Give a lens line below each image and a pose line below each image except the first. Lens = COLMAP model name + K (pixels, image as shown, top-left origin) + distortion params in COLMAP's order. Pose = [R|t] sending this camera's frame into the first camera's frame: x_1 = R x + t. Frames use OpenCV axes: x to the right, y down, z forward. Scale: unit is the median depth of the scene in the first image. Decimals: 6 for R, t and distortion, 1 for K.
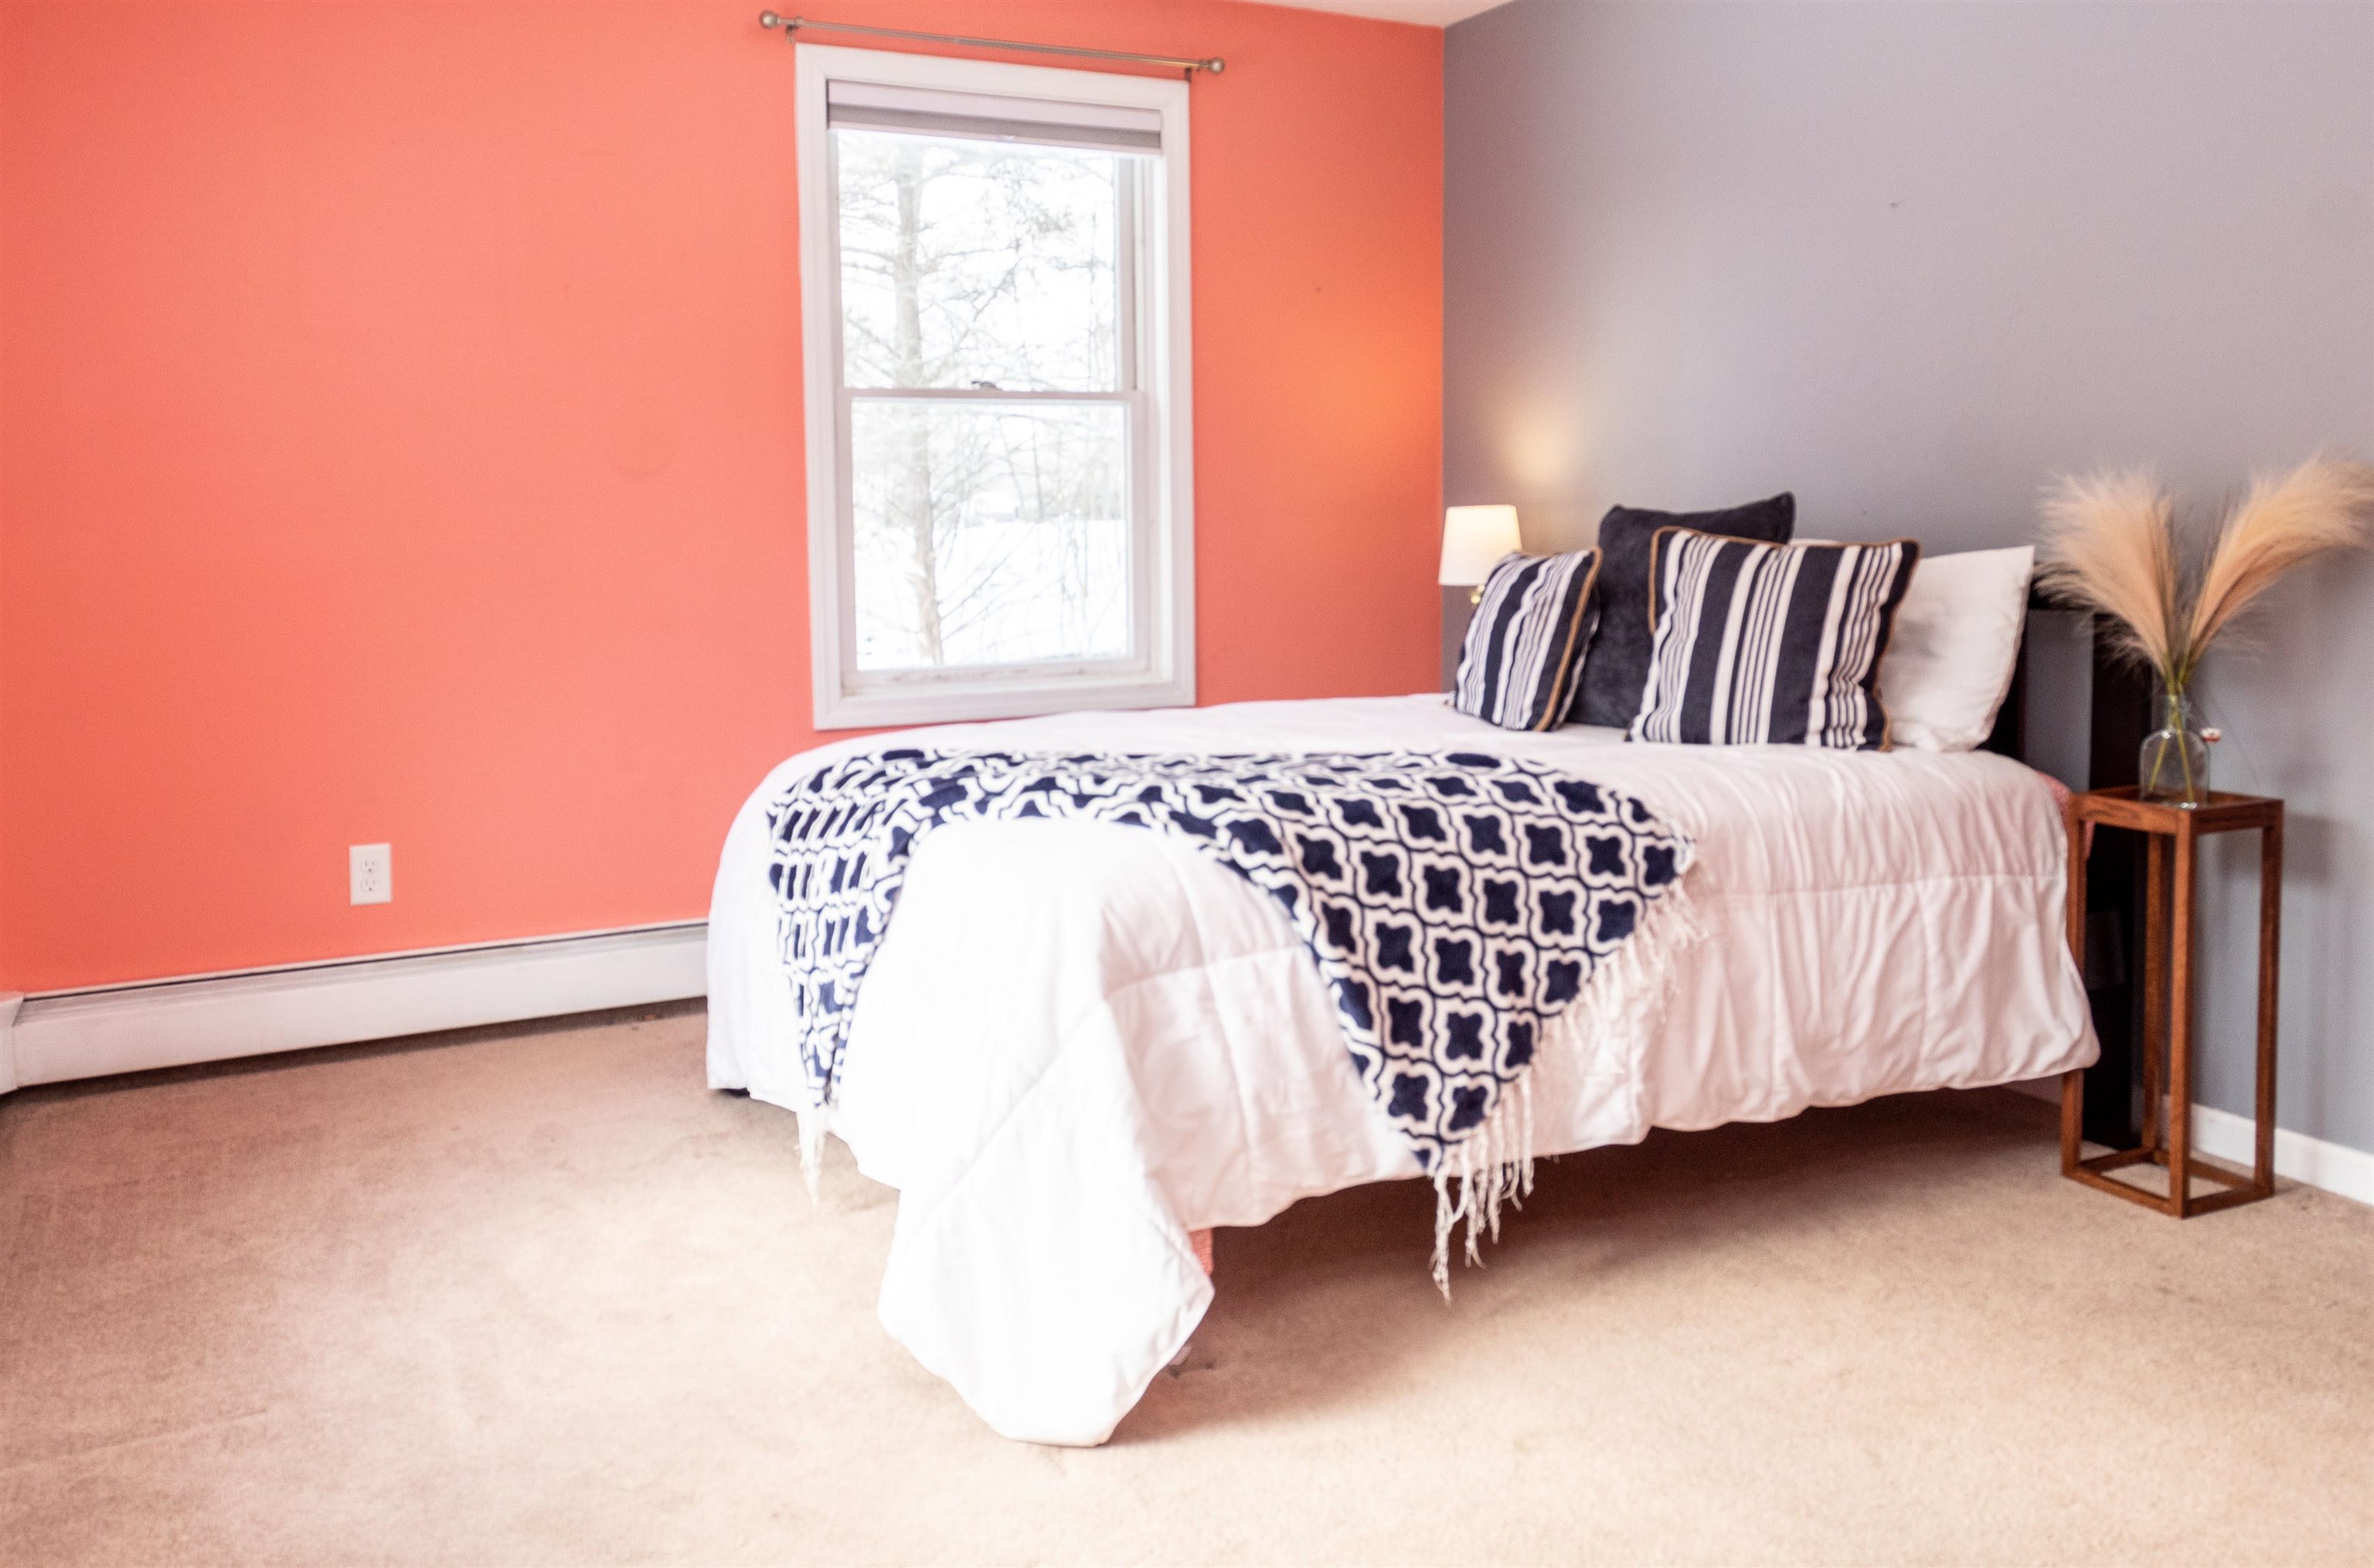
lens RADIAL K [[1963.8, 0, 1217.0], [0, 1963.8, 676.2], [0, 0, 1]] dist [0.003076, 0.110170]
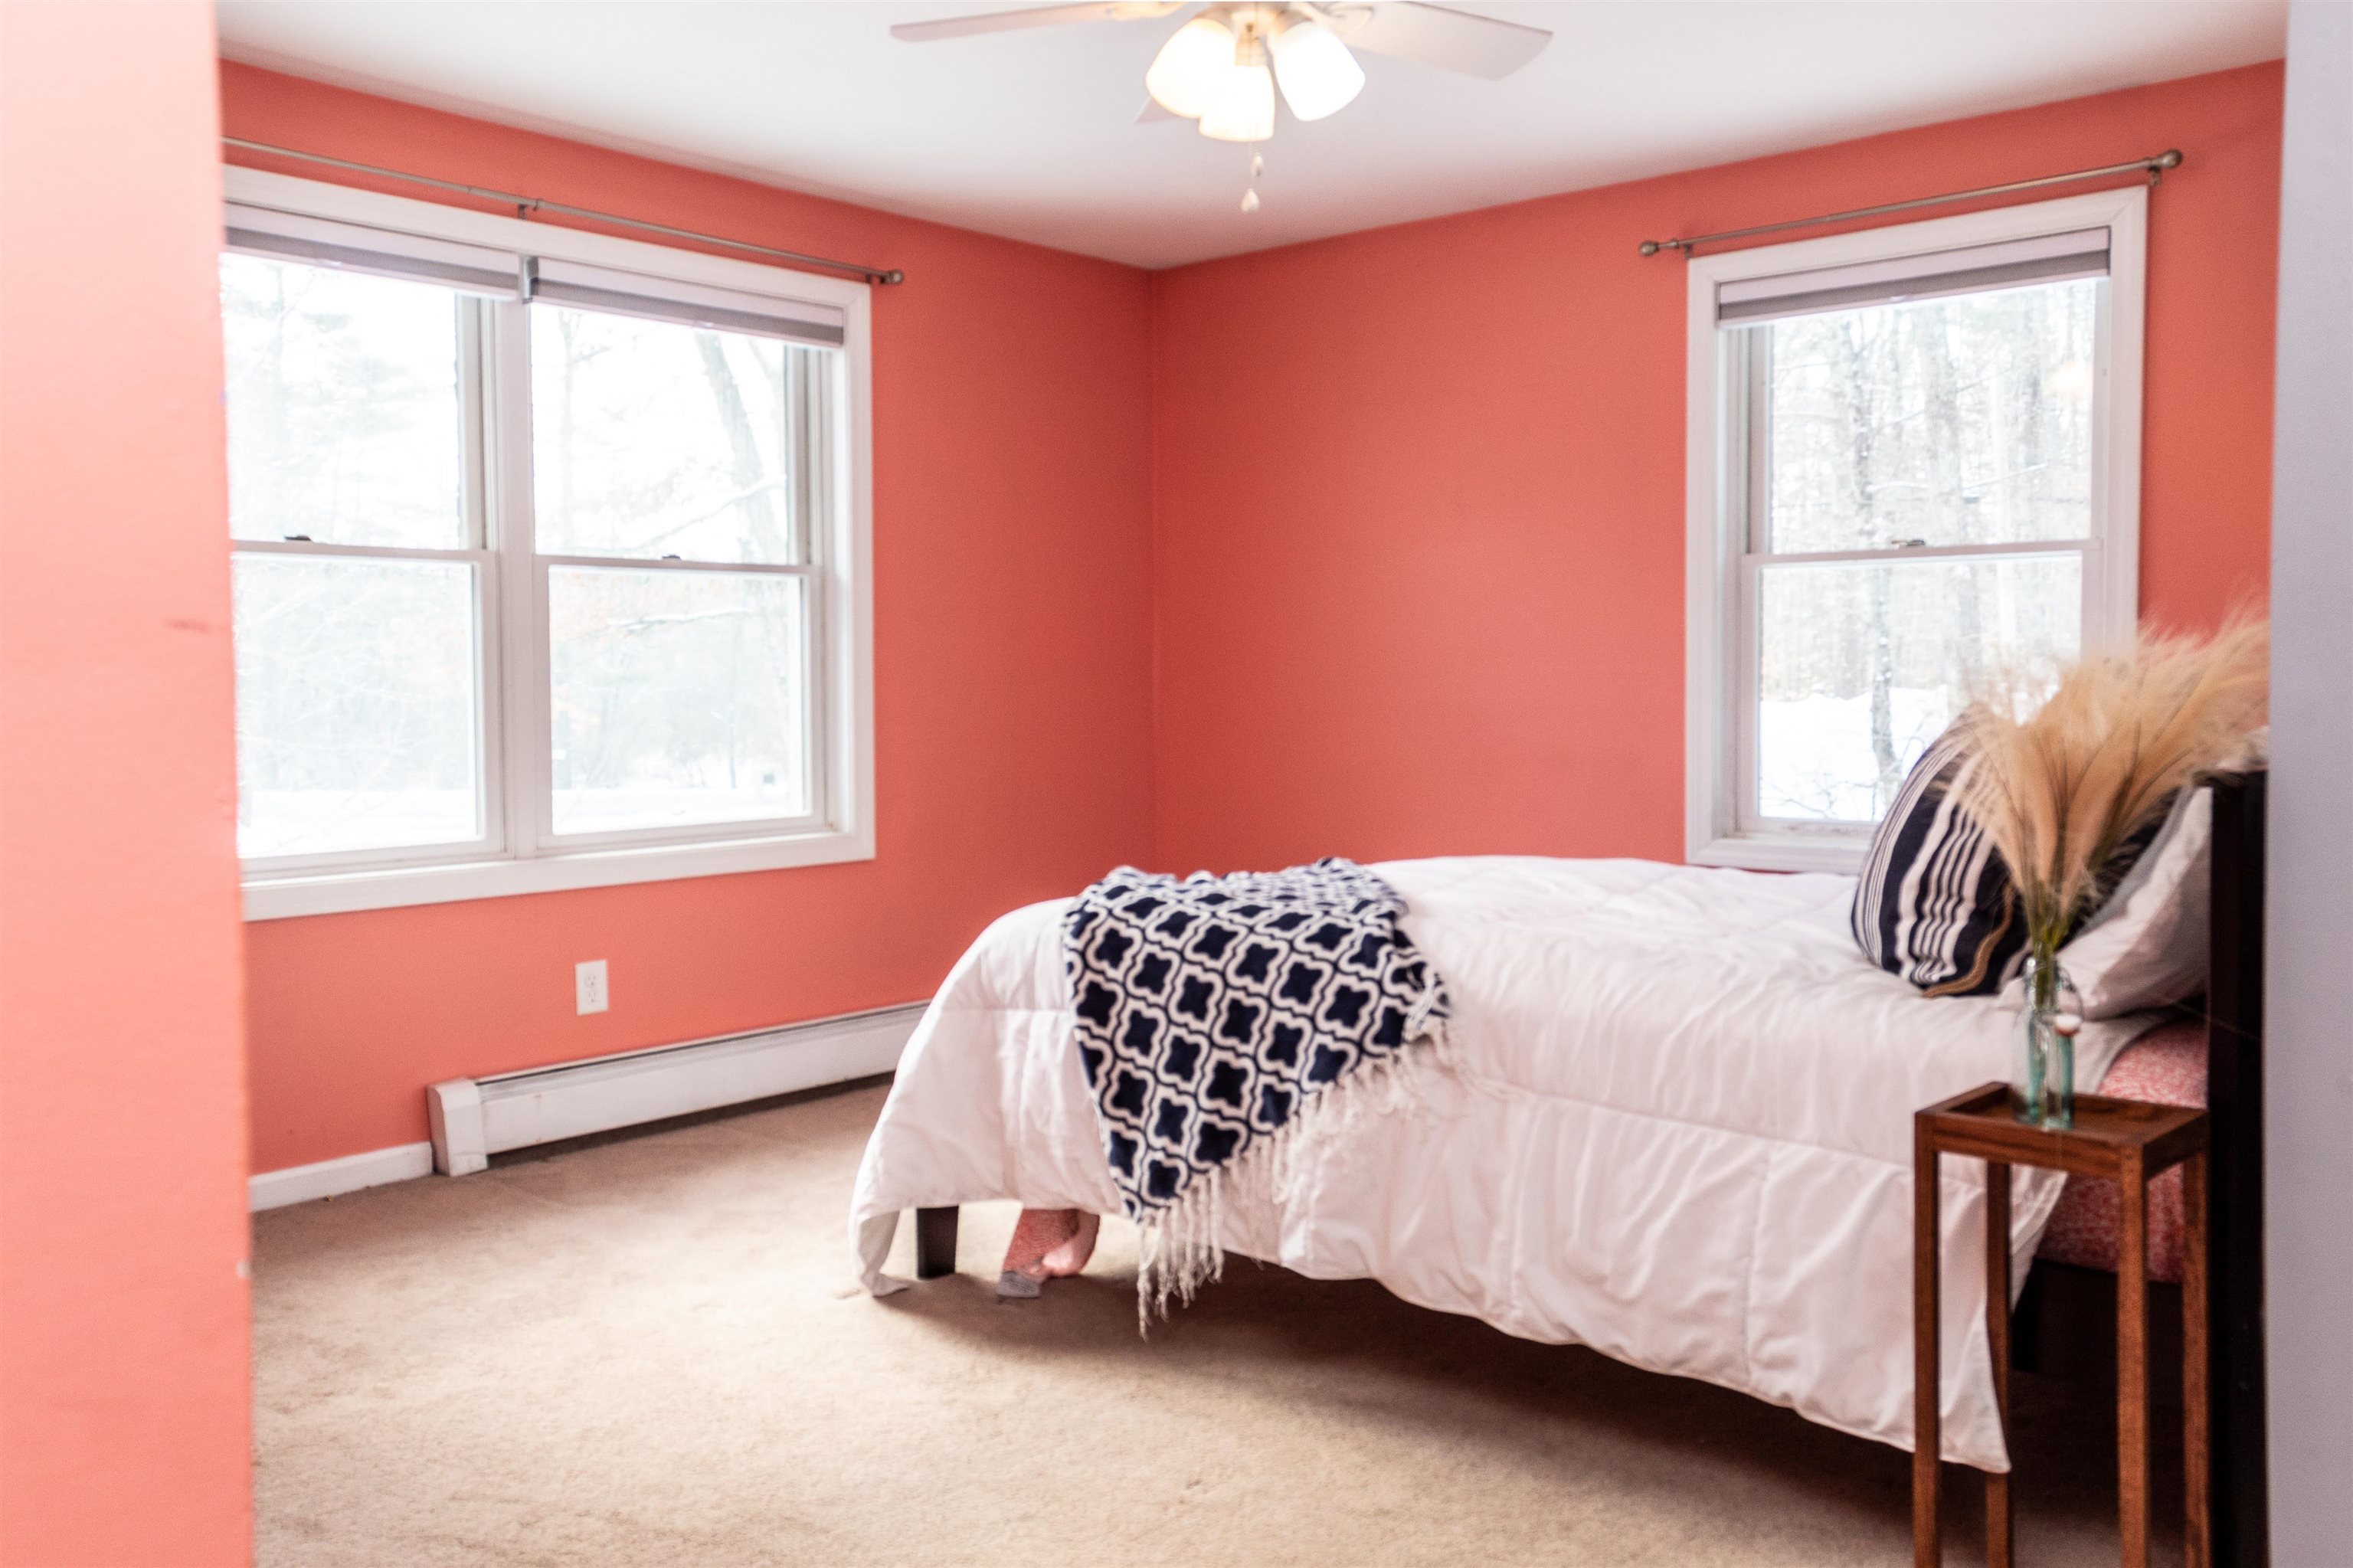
lens RADIAL K [[1864.5, 0, 1174.9], [0, 1864.5, 752.5], [0, 0, 1]] dist [0.000914, 0.074158]
pose [[0.379132, 0.049799, -0.924002, 1.102379], [-0.078570, 0.996677, 0.021478, -0.059588], [0.922001, 0.064456, 0.381785, 0.533736]]
